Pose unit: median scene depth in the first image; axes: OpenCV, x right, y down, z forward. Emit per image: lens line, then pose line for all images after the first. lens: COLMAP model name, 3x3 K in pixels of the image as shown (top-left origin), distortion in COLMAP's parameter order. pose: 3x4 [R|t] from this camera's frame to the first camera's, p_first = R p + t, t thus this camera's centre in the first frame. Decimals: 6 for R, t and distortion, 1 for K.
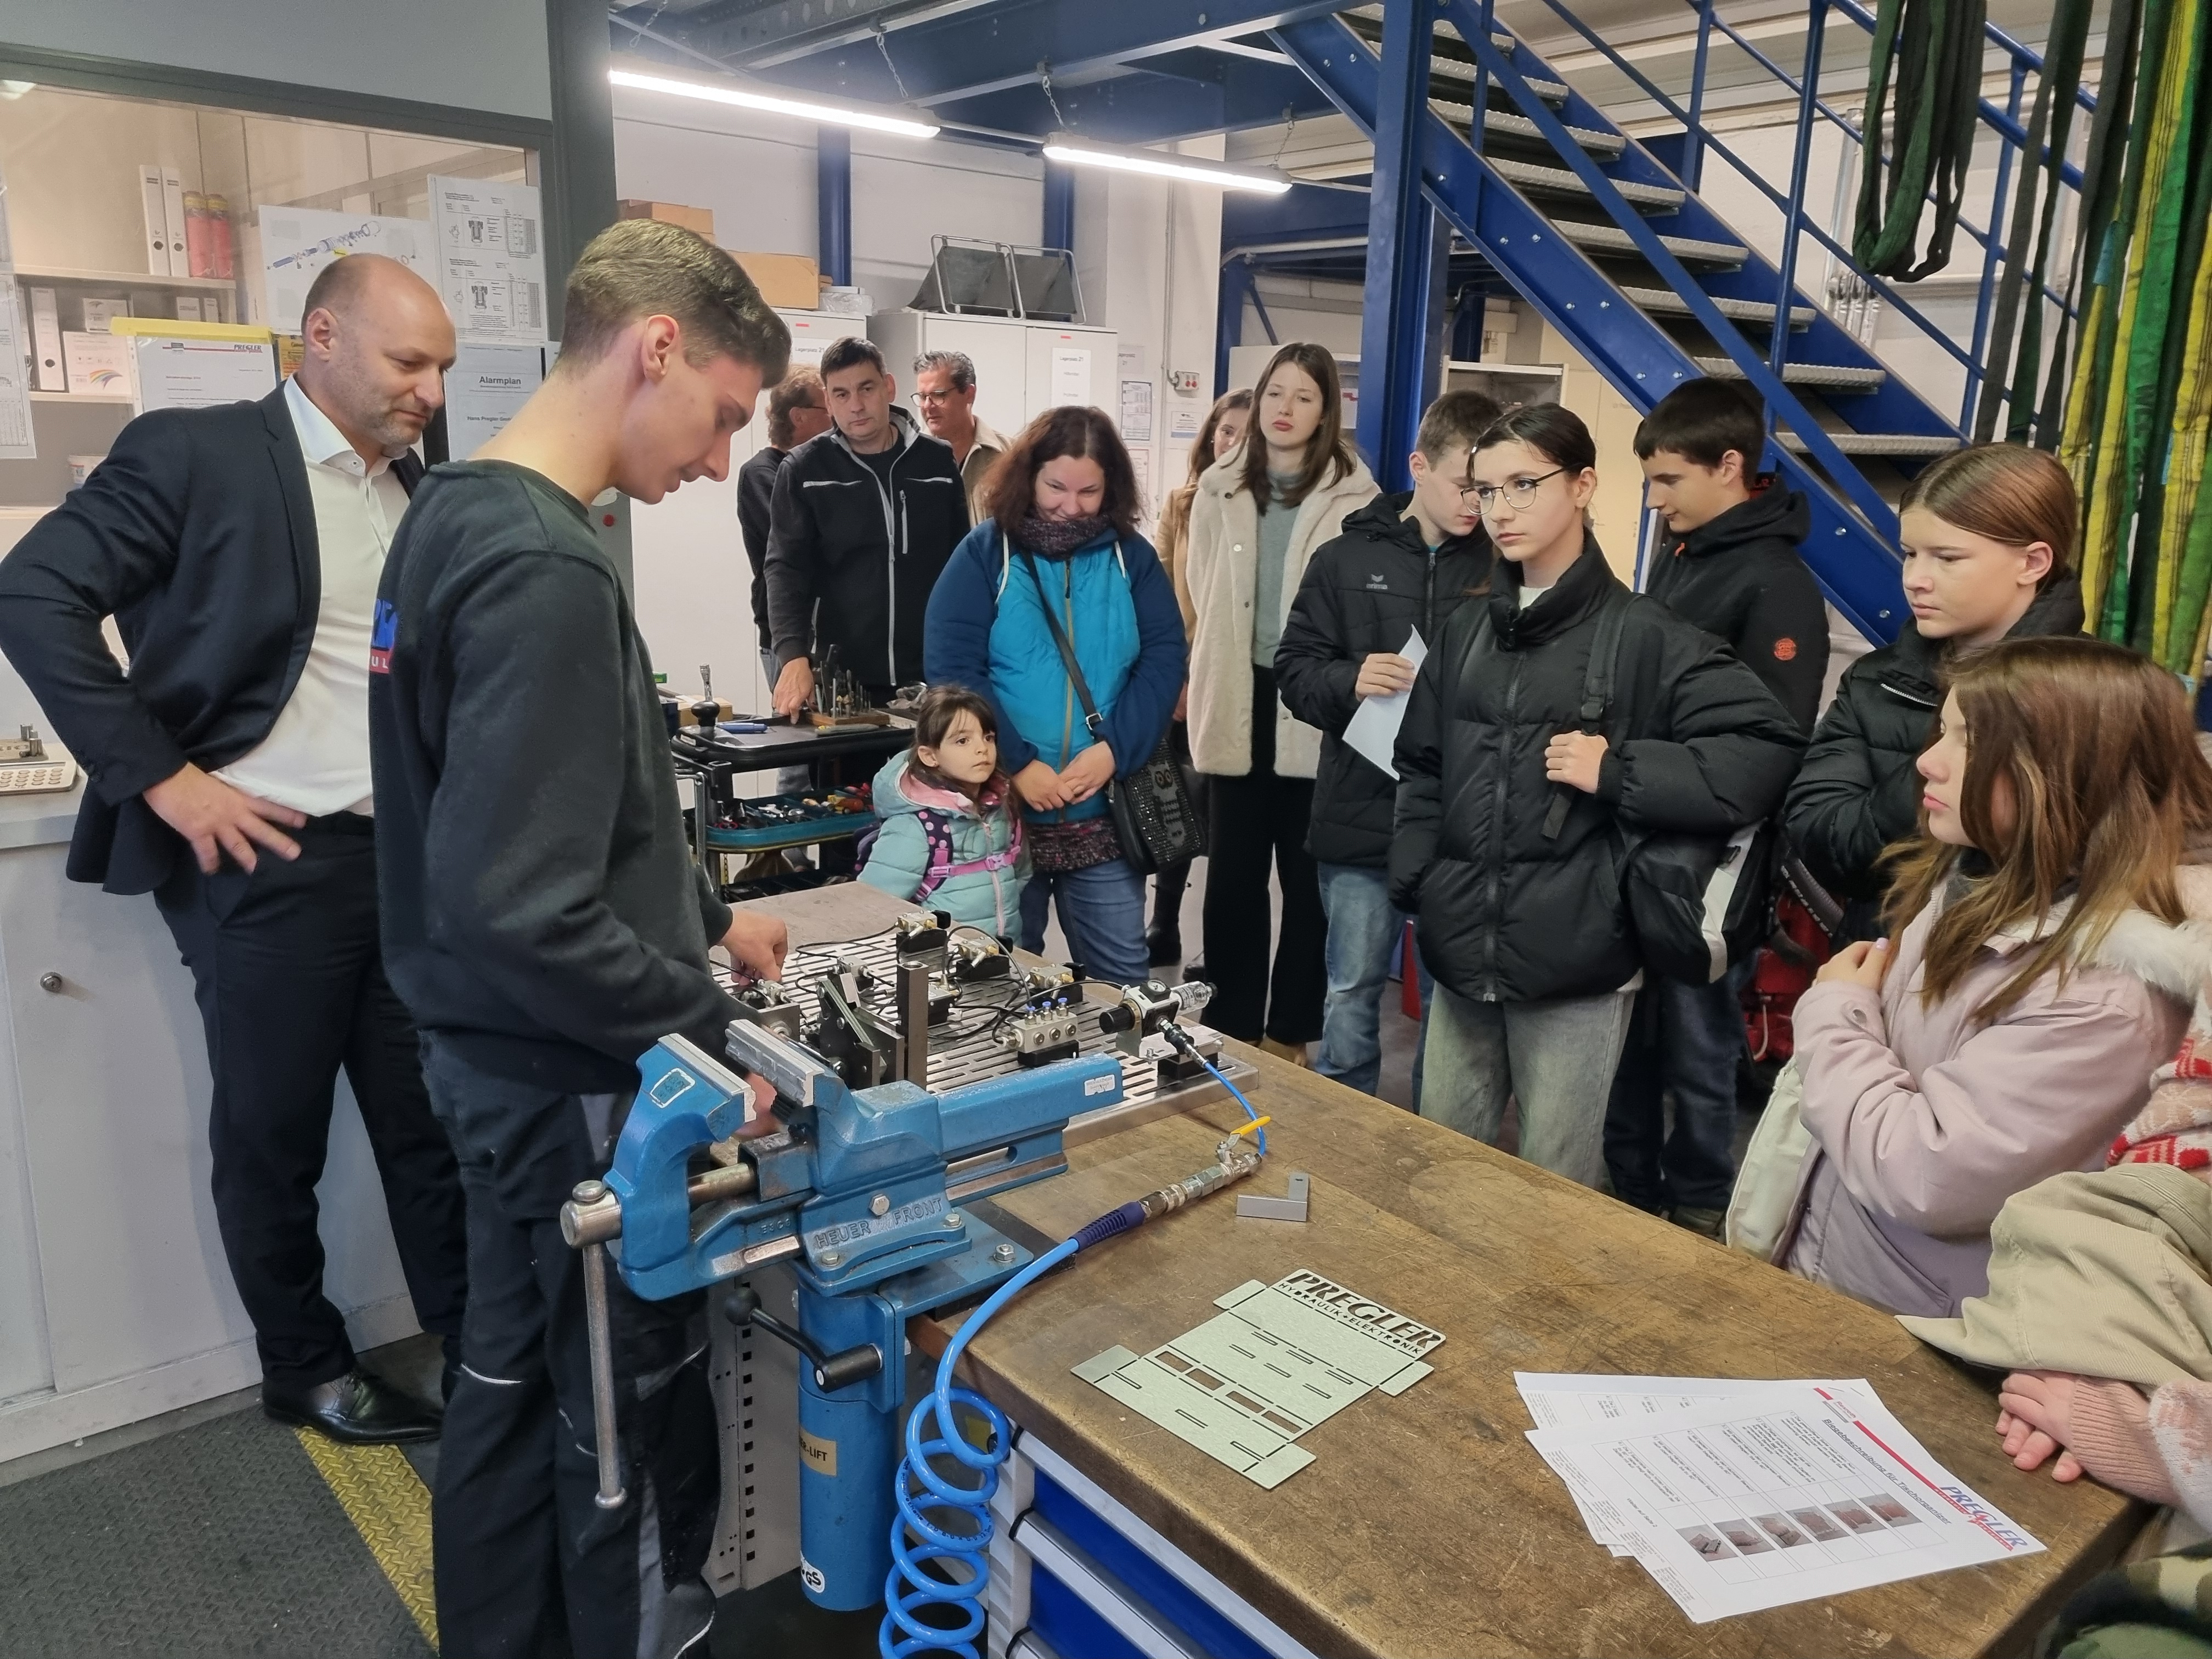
lens RADIAL K [[1659.6, 0, 1106.0], [0, 1659.6, 829.5], [0, 0, 1]] dist [0.035657, -0.039337]
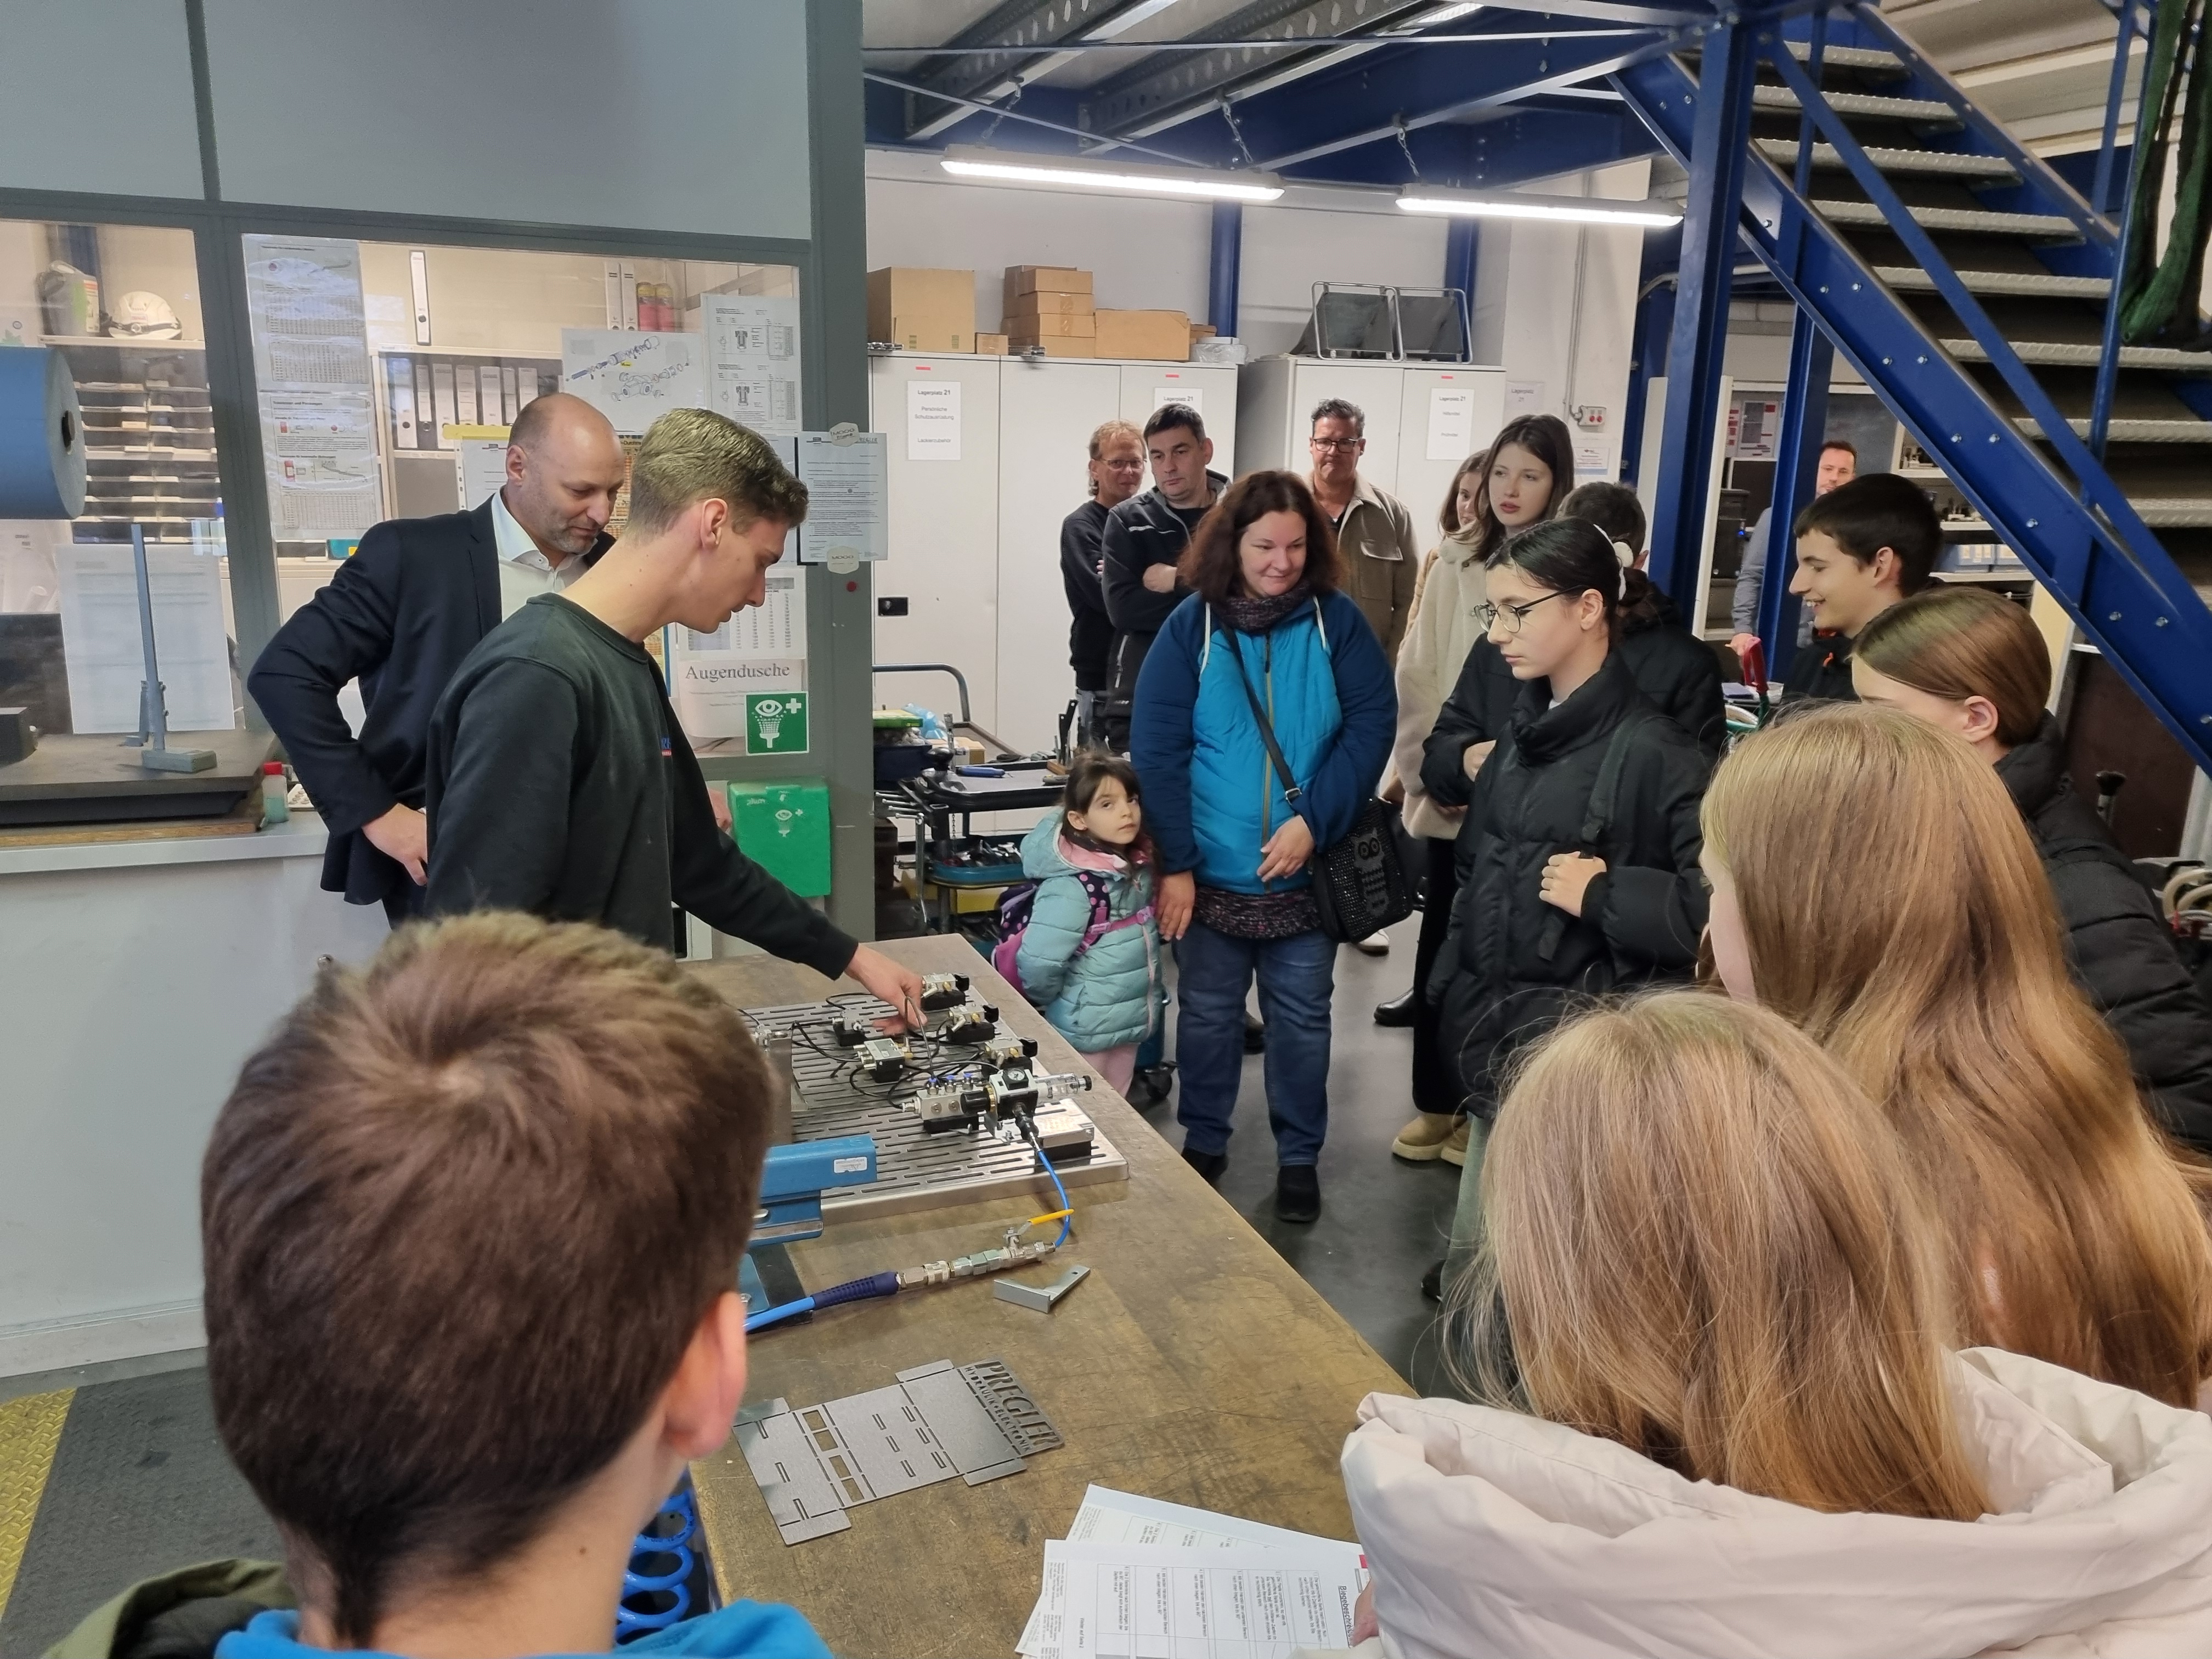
lens RADIAL K [[1659.6, 0, 1106.0], [0, 1659.6, 829.5], [0, 0, 1]] dist [0.035657, -0.039337]
pose [[0.948936, 0.065832, -0.308522, 0.236286], [-0.066646, 0.997745, 0.007912, -0.045345], [0.308347, 0.013053, 0.951184, -0.013501]]
